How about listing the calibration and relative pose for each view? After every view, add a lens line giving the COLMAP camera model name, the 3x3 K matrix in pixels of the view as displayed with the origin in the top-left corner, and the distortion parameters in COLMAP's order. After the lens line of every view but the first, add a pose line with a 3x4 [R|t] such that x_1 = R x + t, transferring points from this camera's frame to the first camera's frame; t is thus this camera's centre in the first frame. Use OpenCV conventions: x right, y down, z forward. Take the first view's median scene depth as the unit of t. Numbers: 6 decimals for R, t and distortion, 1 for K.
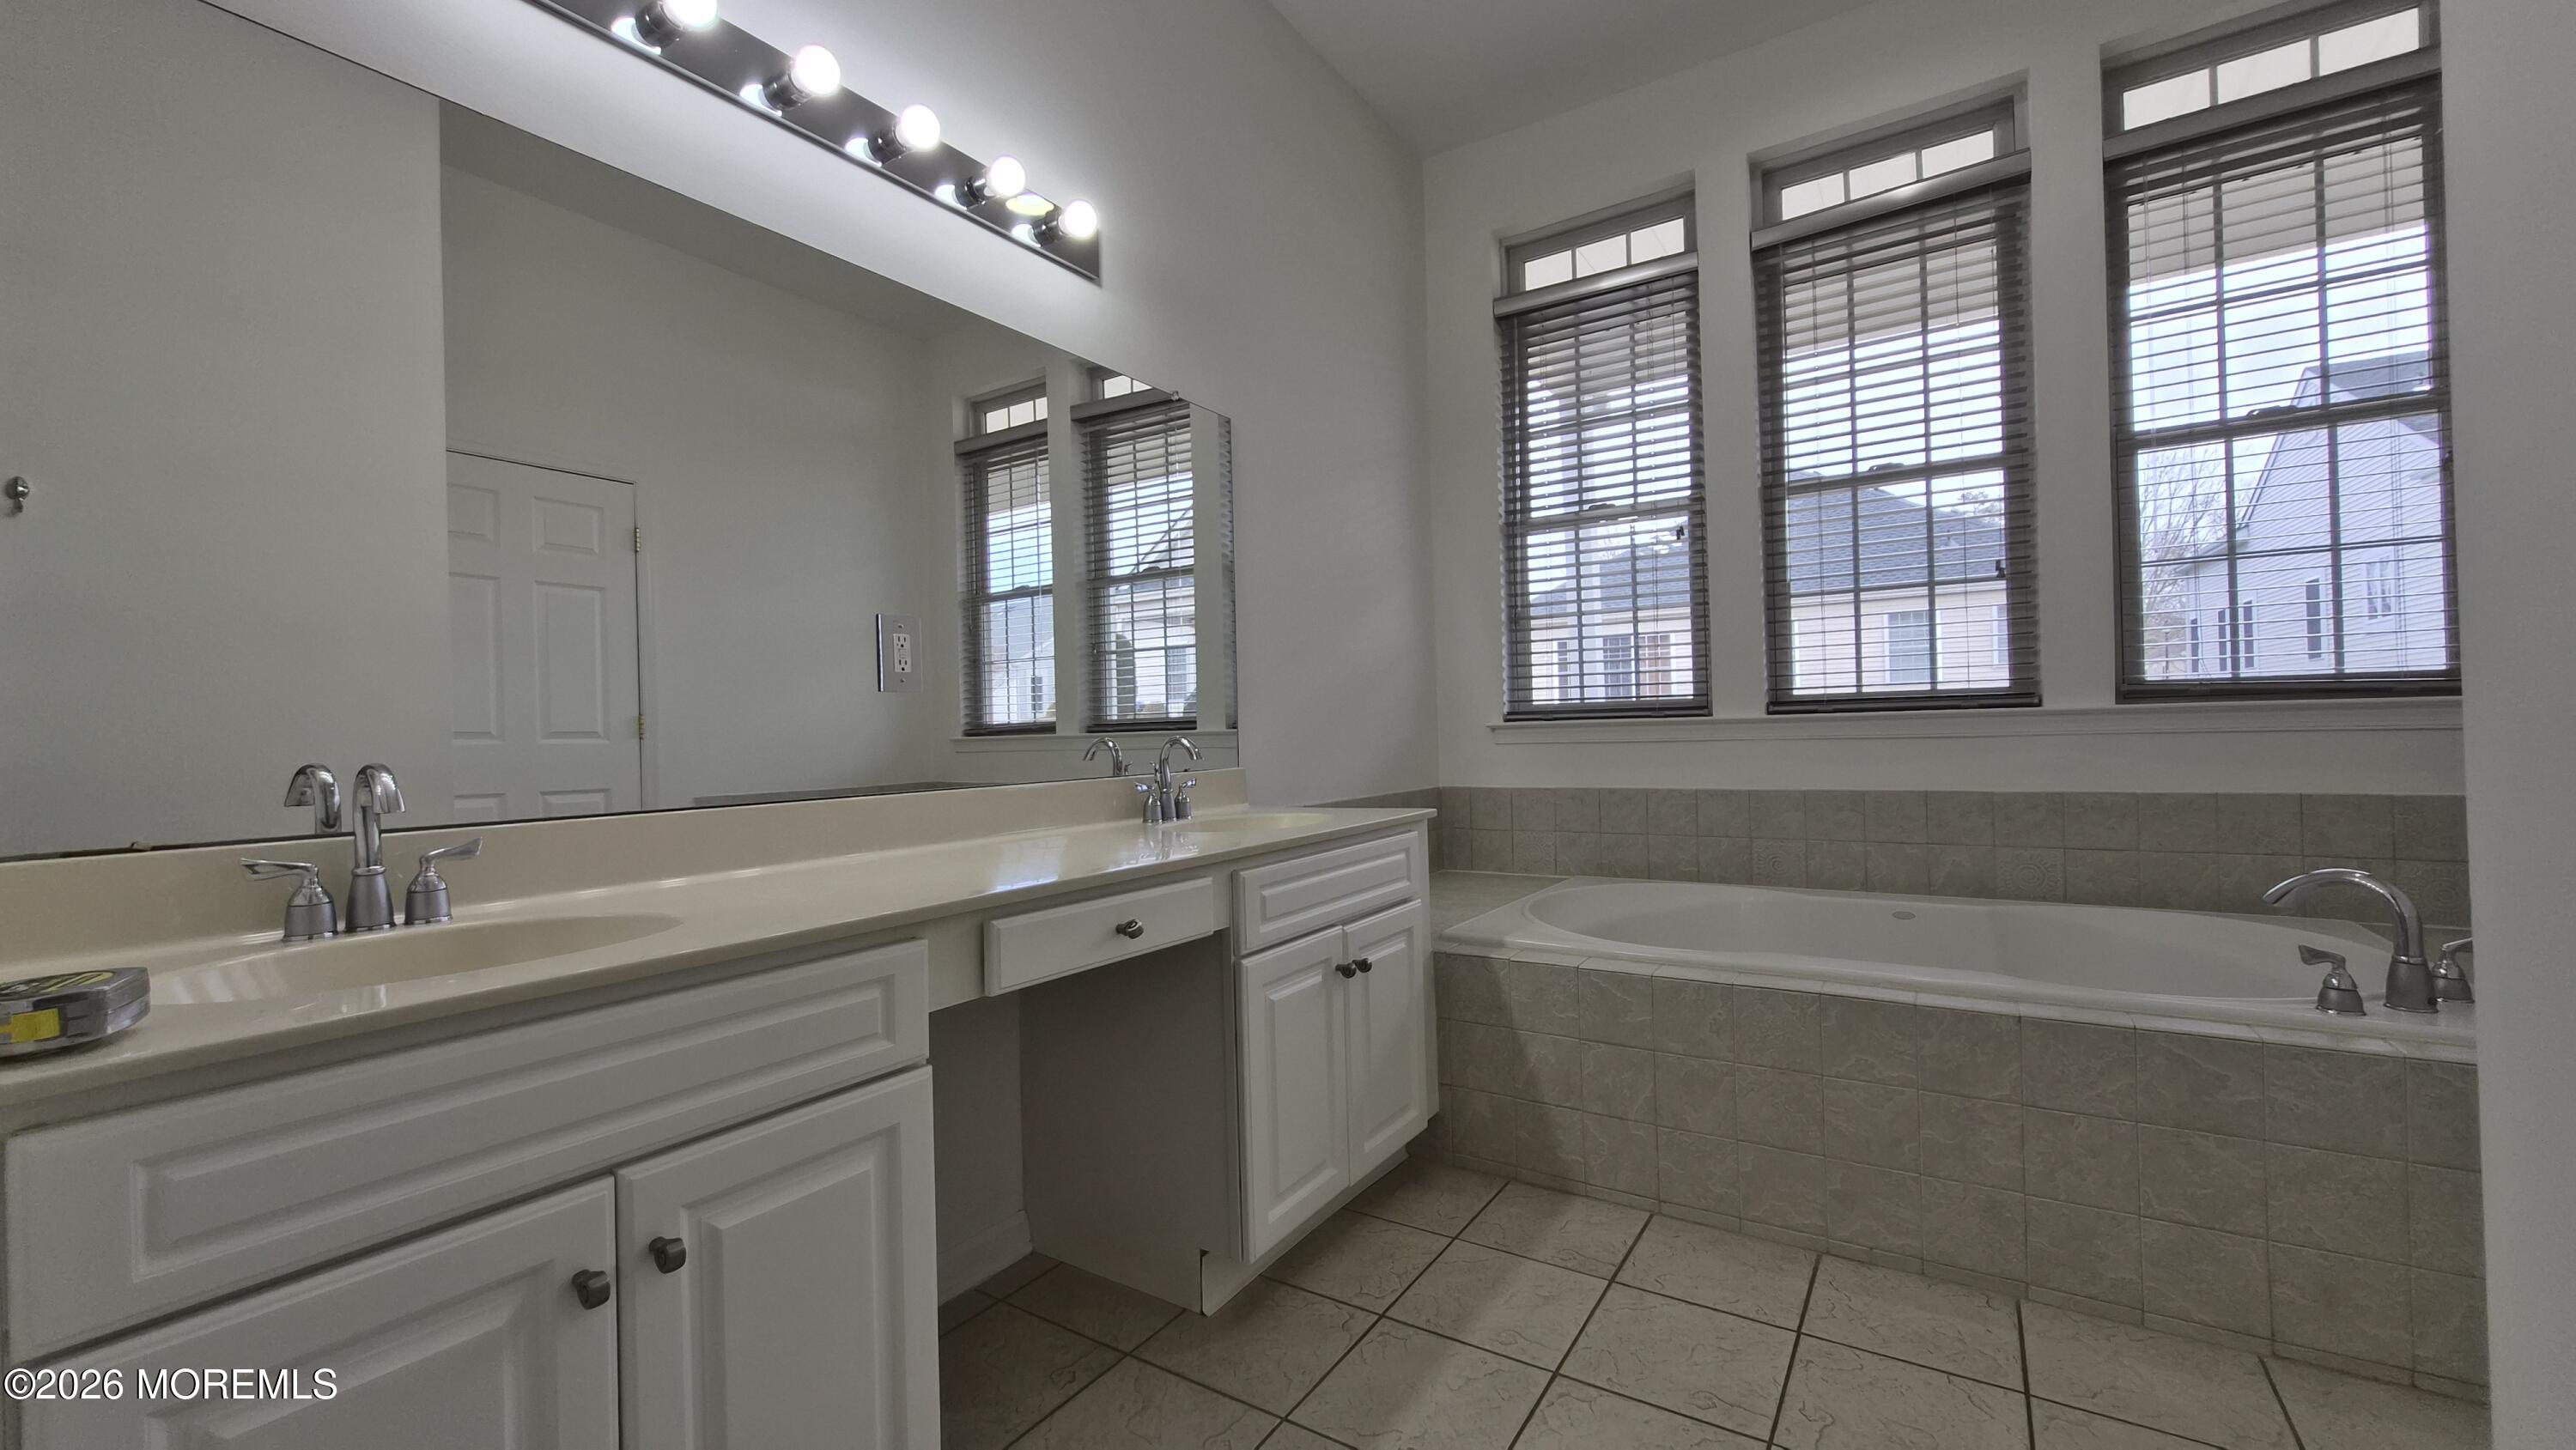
lens RADIAL K [[1014.8, 0, 1288.0], [0, 1014.8, 725.0], [0, 0, 1]] dist [0.001338, -0.000343]
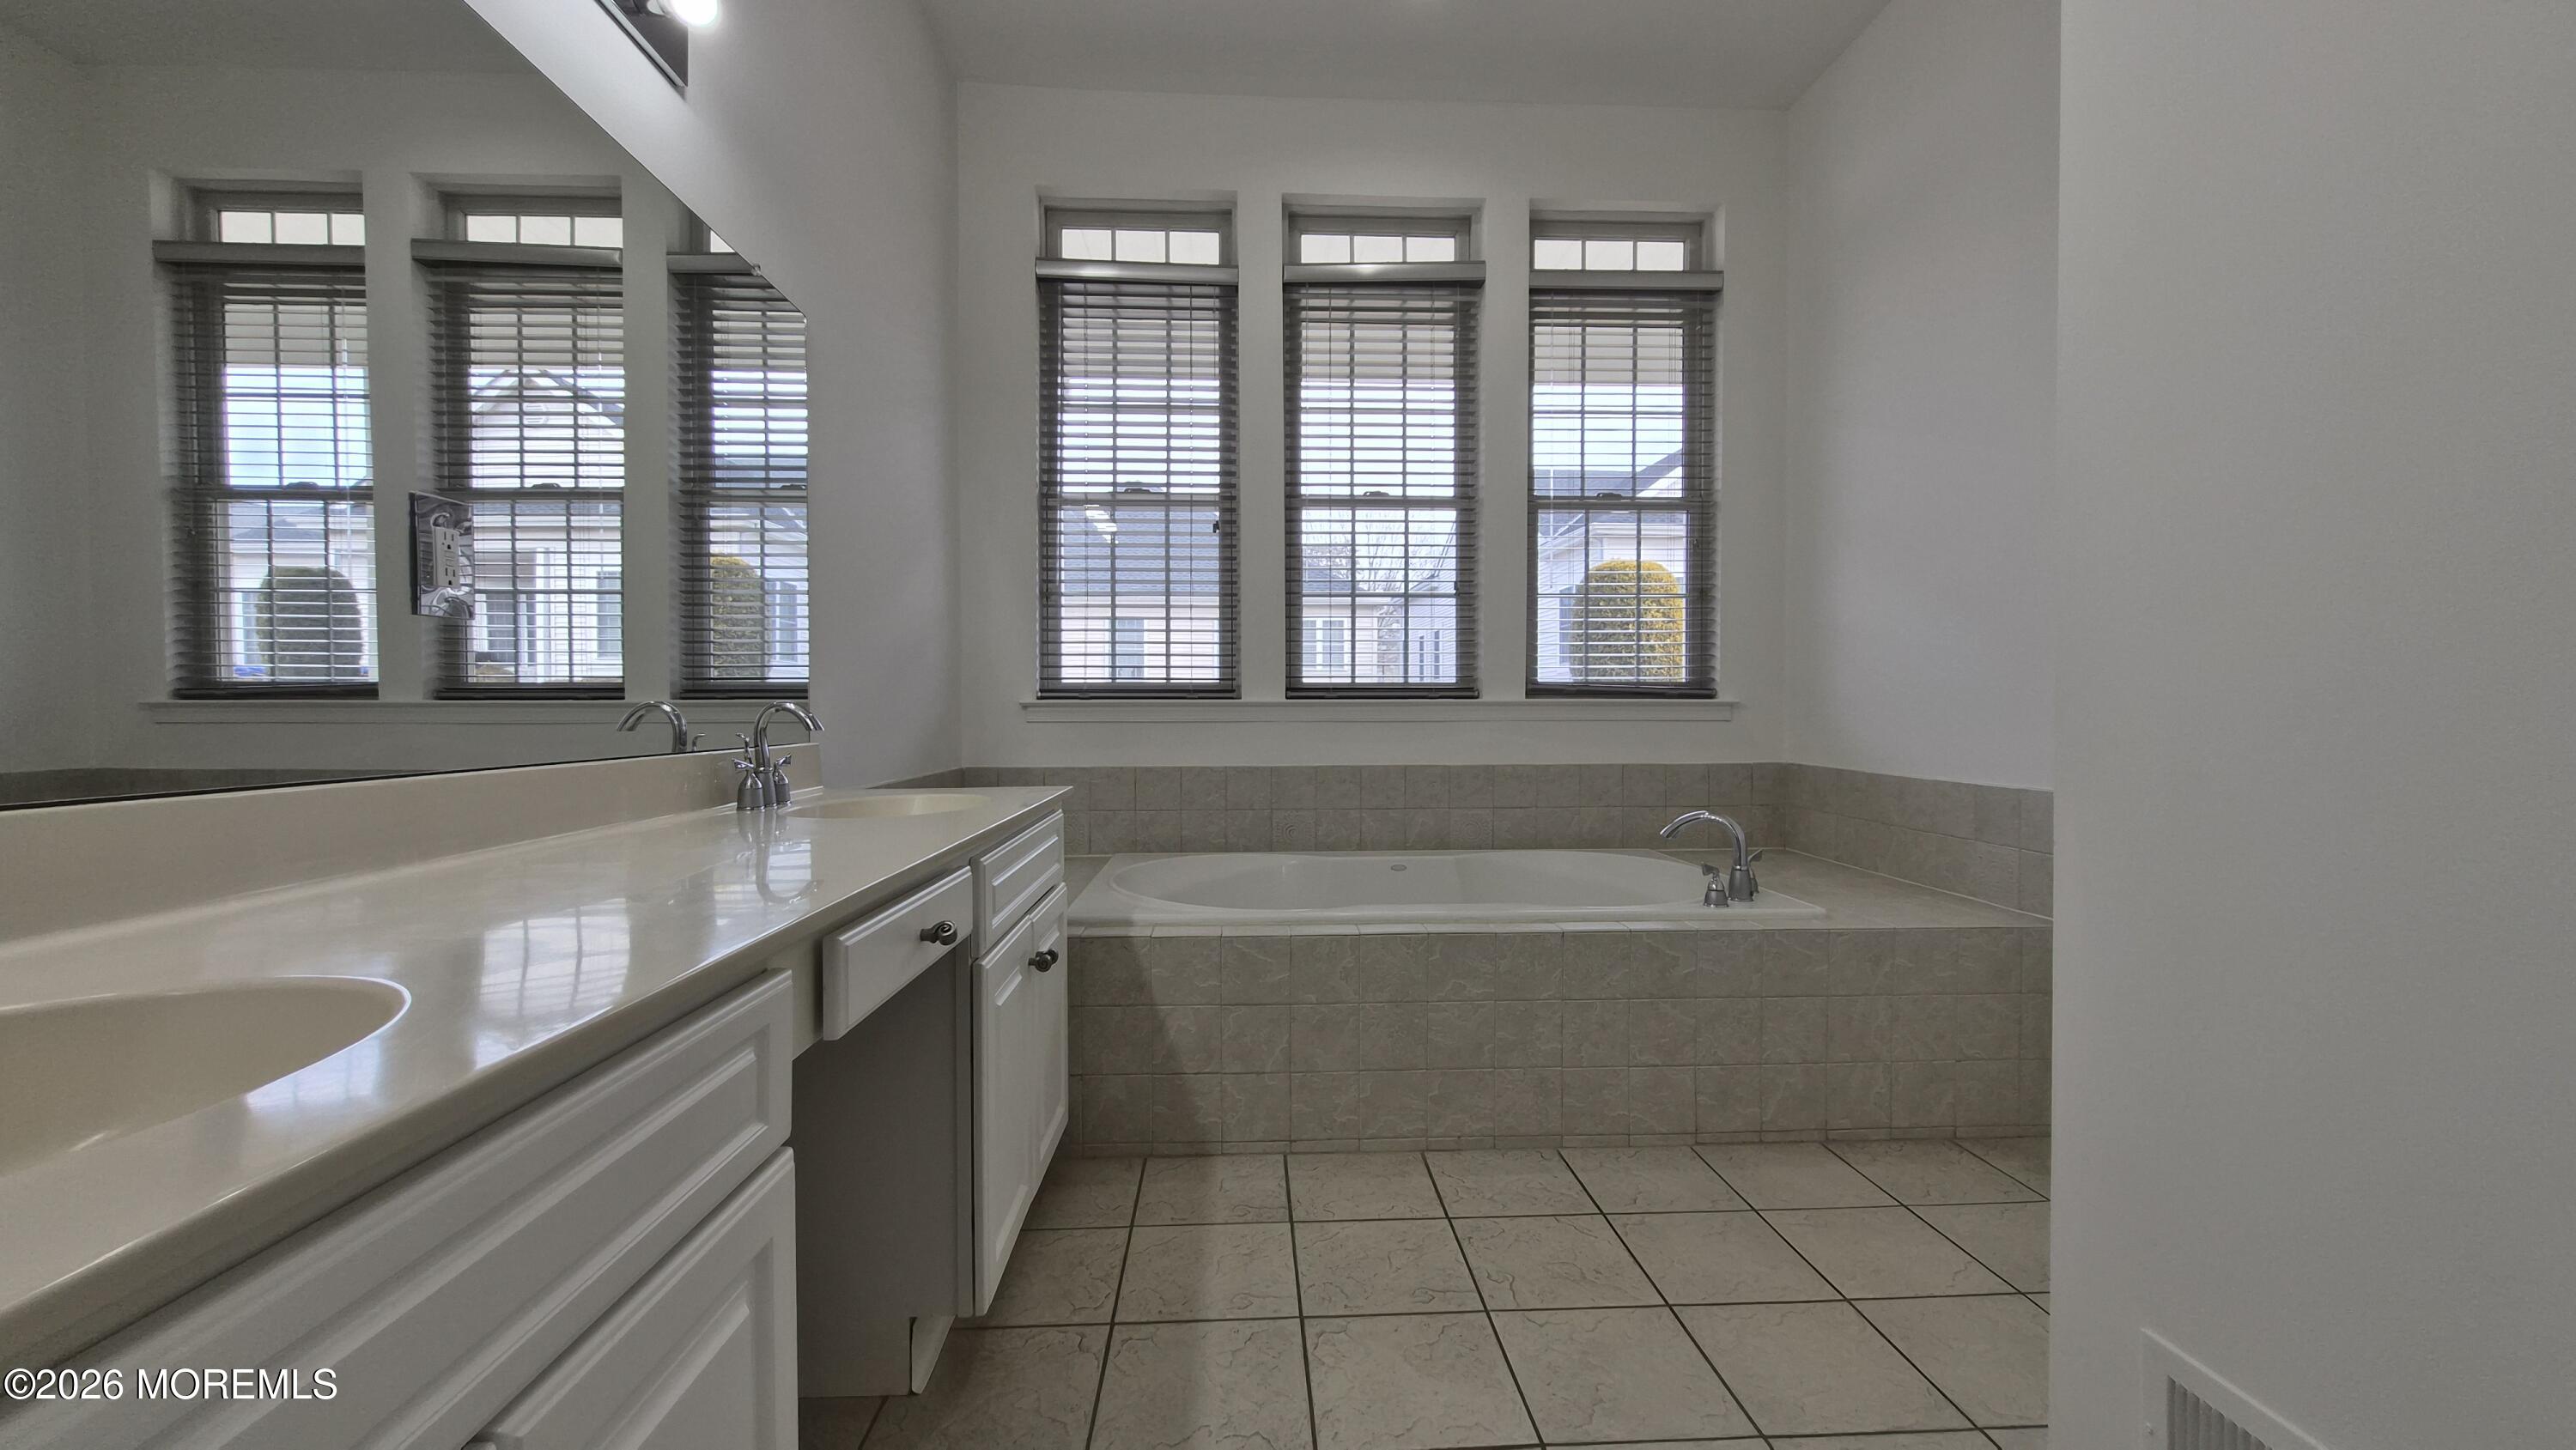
lens RADIAL K [[1012.8, 0, 1286.3], [0, 1012.8, 728.5], [0, 0, 1]] dist [-0.006865, 0.000161]
pose [[0.808430, 0.012964, 0.588449, -0.198115], [-0.022495, 0.999708, 0.008880, 0.012926], [-0.588162, -0.020417, 0.808485, 0.097915]]
